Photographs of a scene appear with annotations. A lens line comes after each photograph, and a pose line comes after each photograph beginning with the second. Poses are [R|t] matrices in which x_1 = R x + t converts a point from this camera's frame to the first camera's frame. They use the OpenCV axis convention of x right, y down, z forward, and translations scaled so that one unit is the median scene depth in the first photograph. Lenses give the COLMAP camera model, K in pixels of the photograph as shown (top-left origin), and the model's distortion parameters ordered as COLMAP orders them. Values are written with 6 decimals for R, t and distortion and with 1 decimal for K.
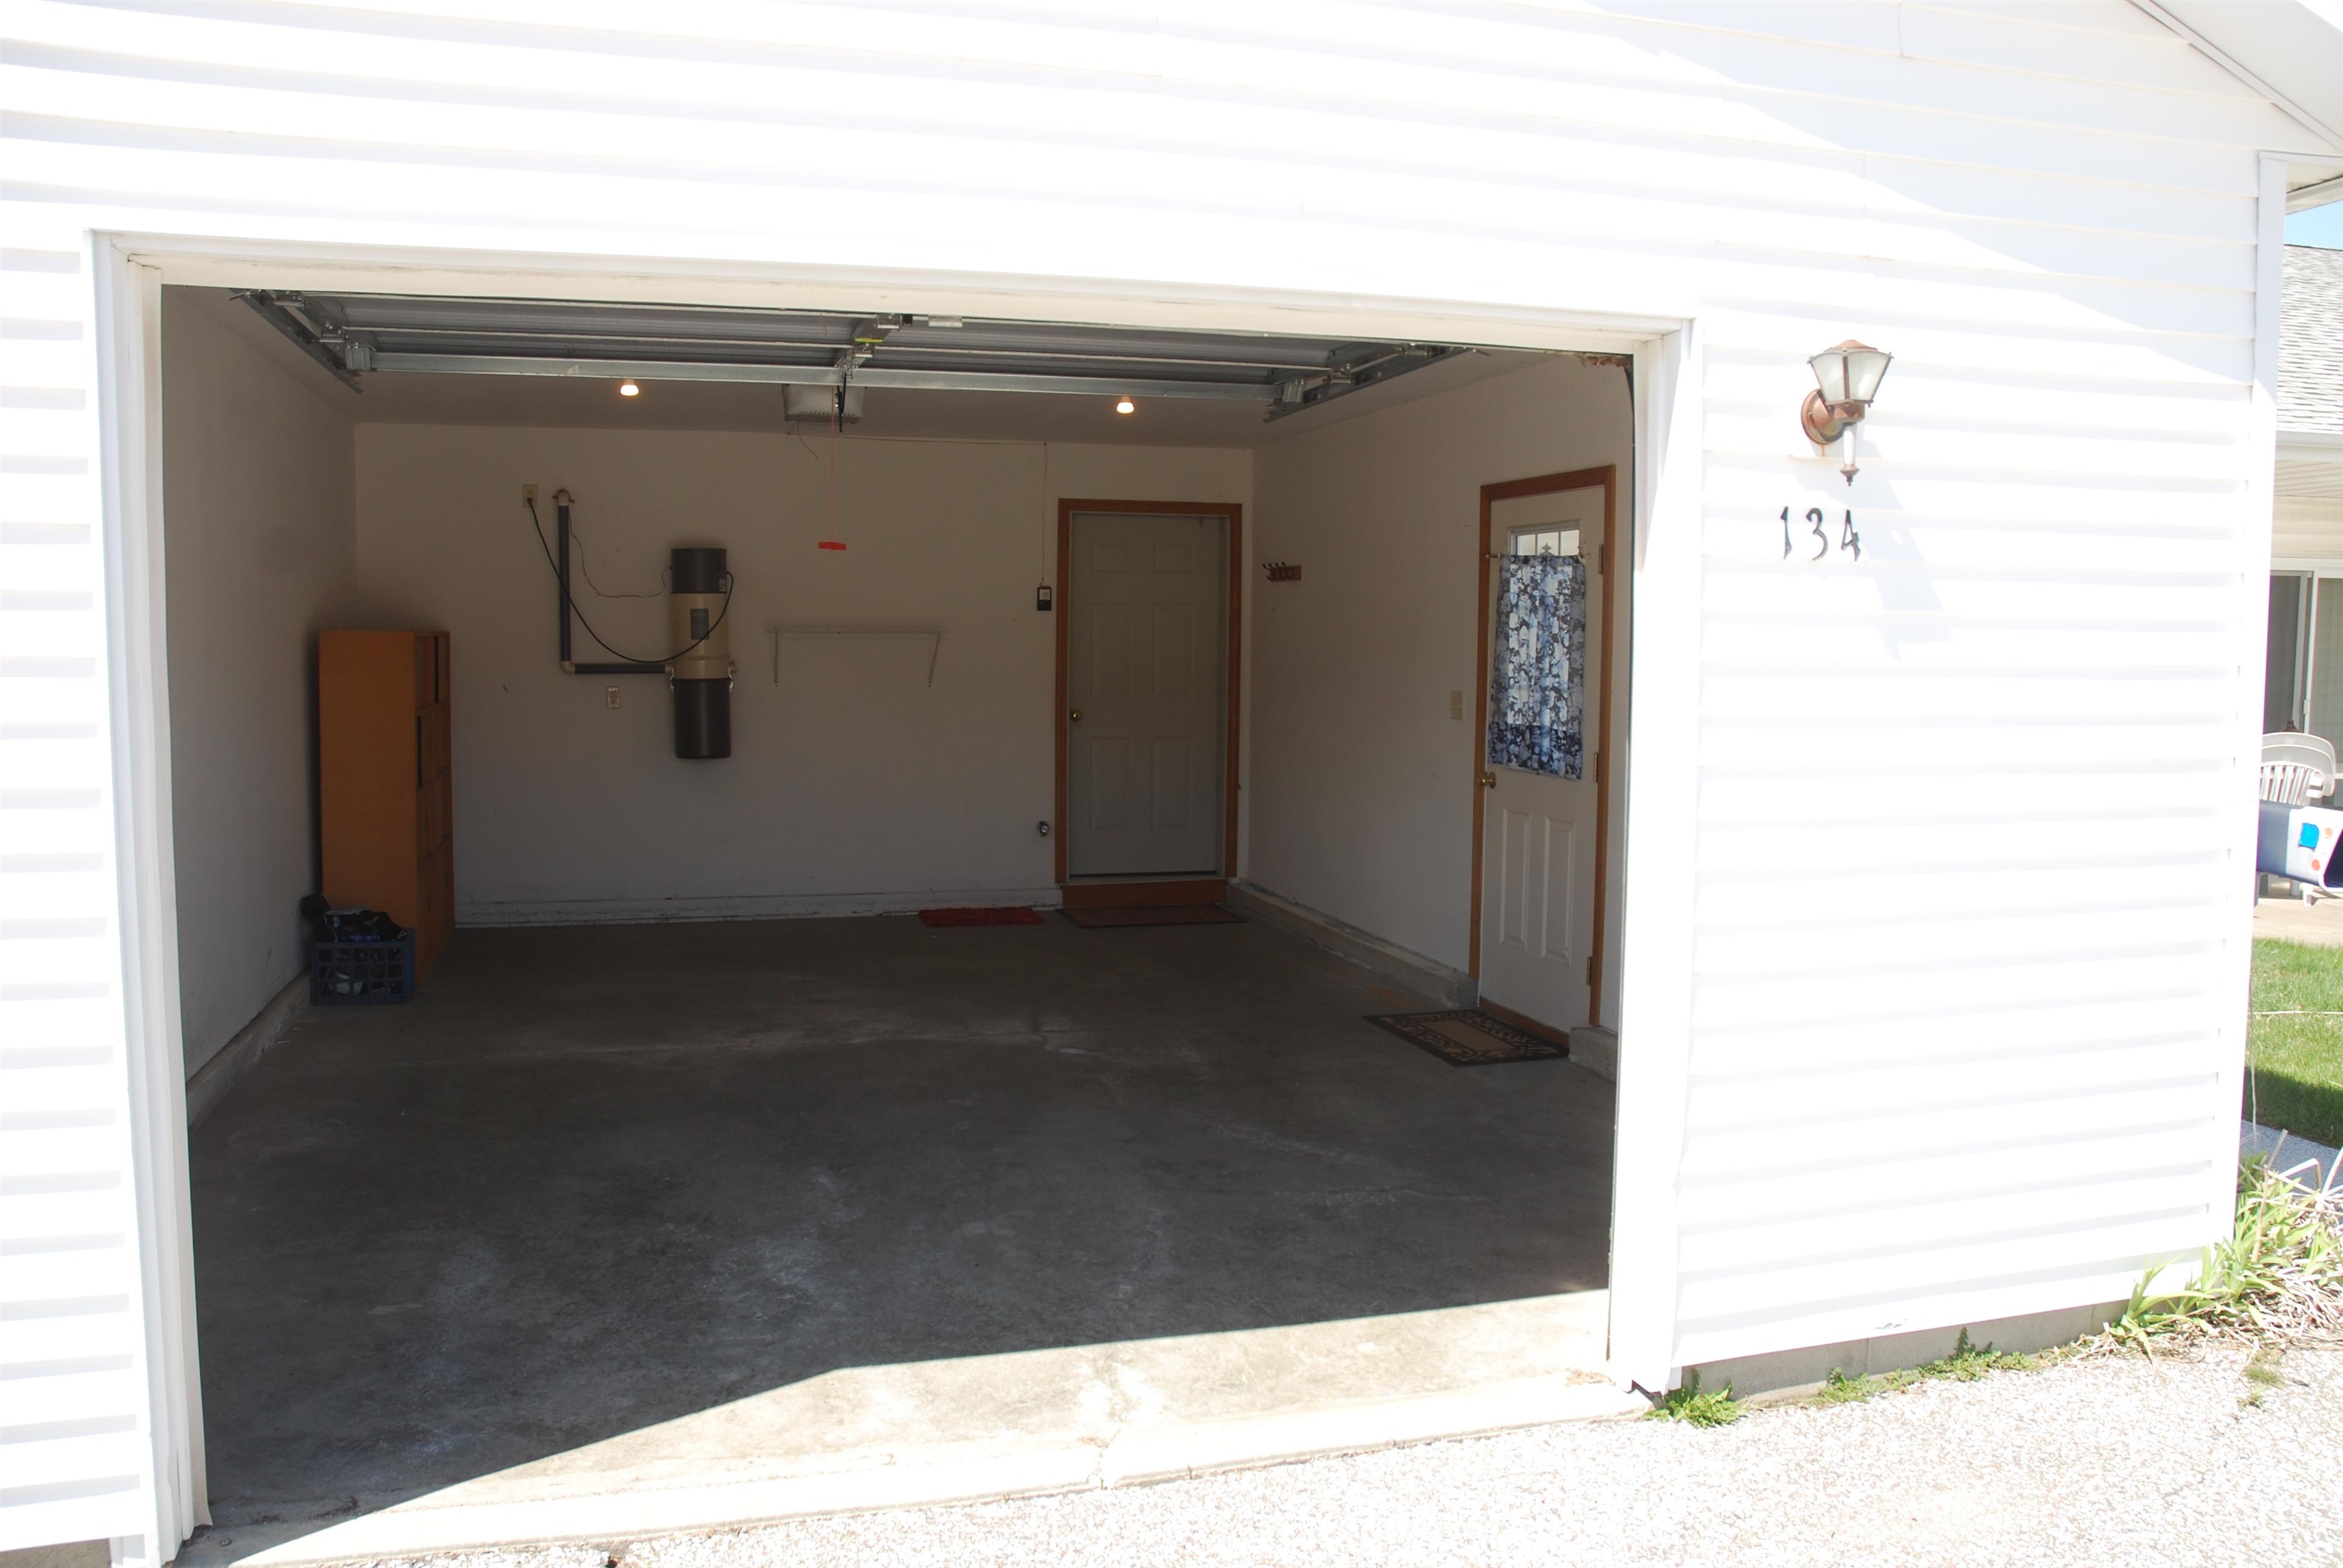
lens RADIAL K [[1819.4, 0, 1172.1], [0, 1819.4, 801.1], [0, 0, 1]] dist [-0.168315, 0.149976]
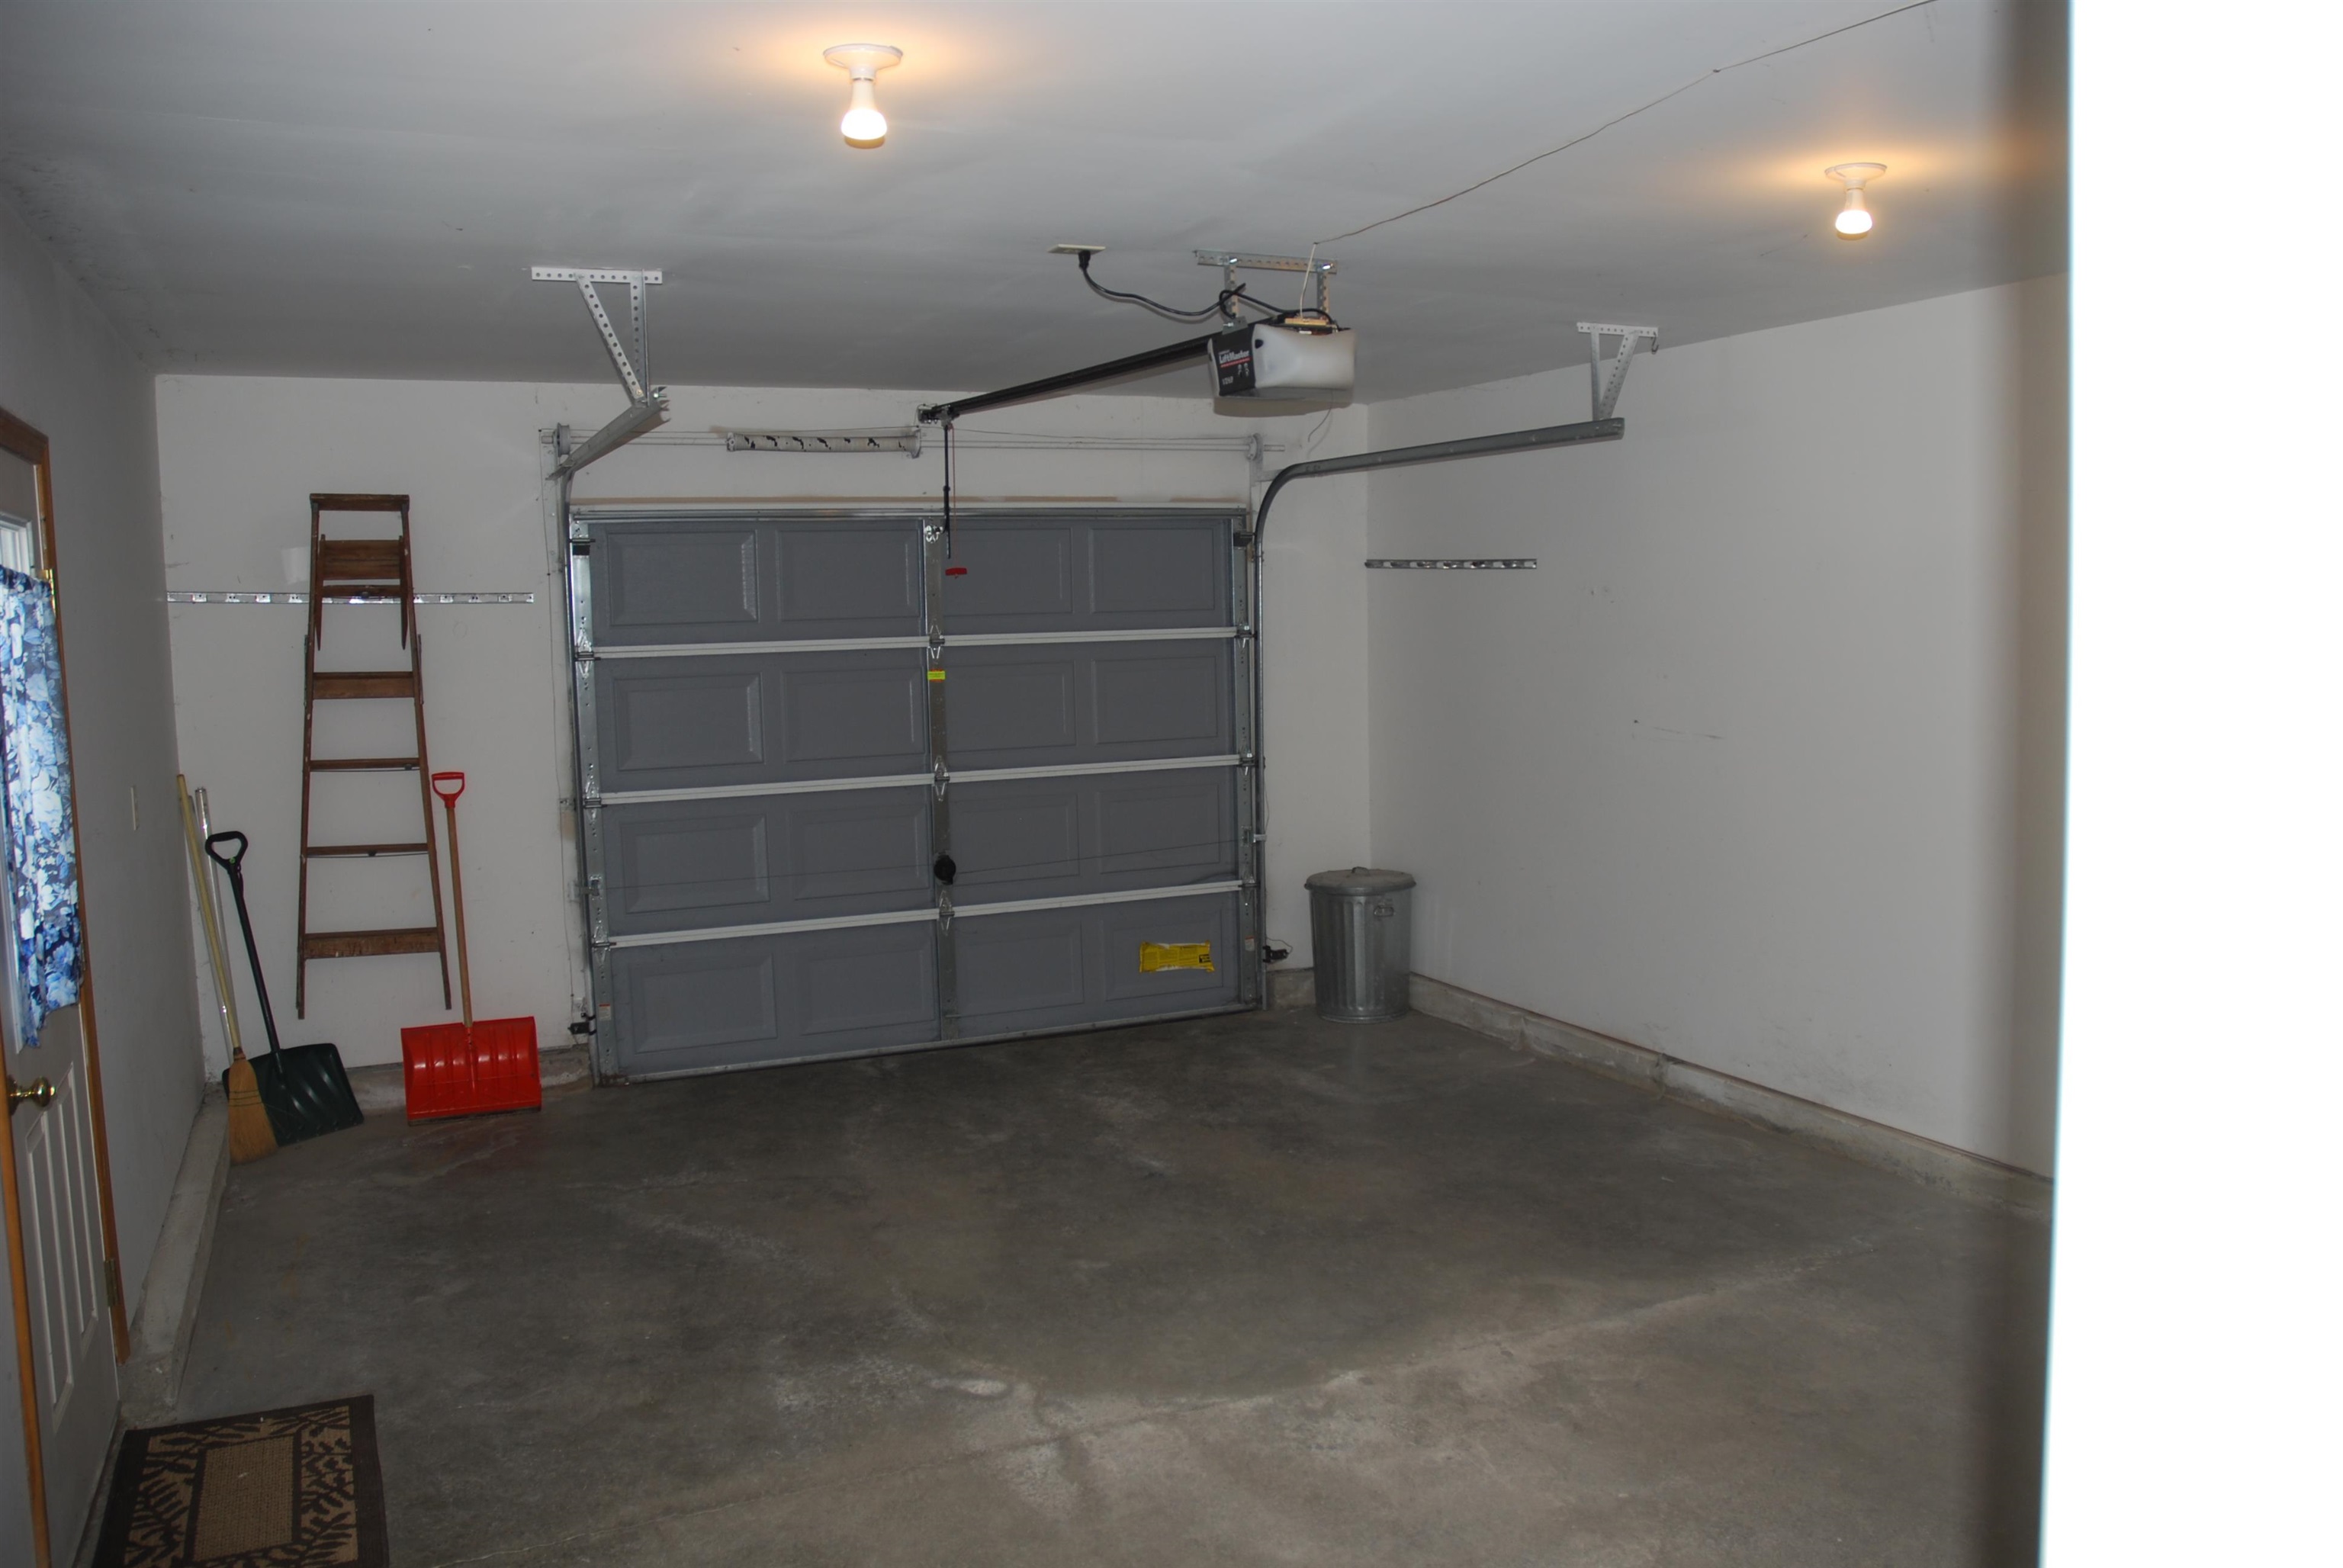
lens RADIAL K [[1819.4, 0, 1172.1], [0, 1819.4, 801.1], [0, 0, 1]] dist [-0.168315, 0.149976]
pose [[-0.988717, 0.028227, -0.147112, -0.047834], [-0.000893, 0.980956, 0.194227, -0.235137], [0.149793, 0.192167, -0.969863, 2.119111]]
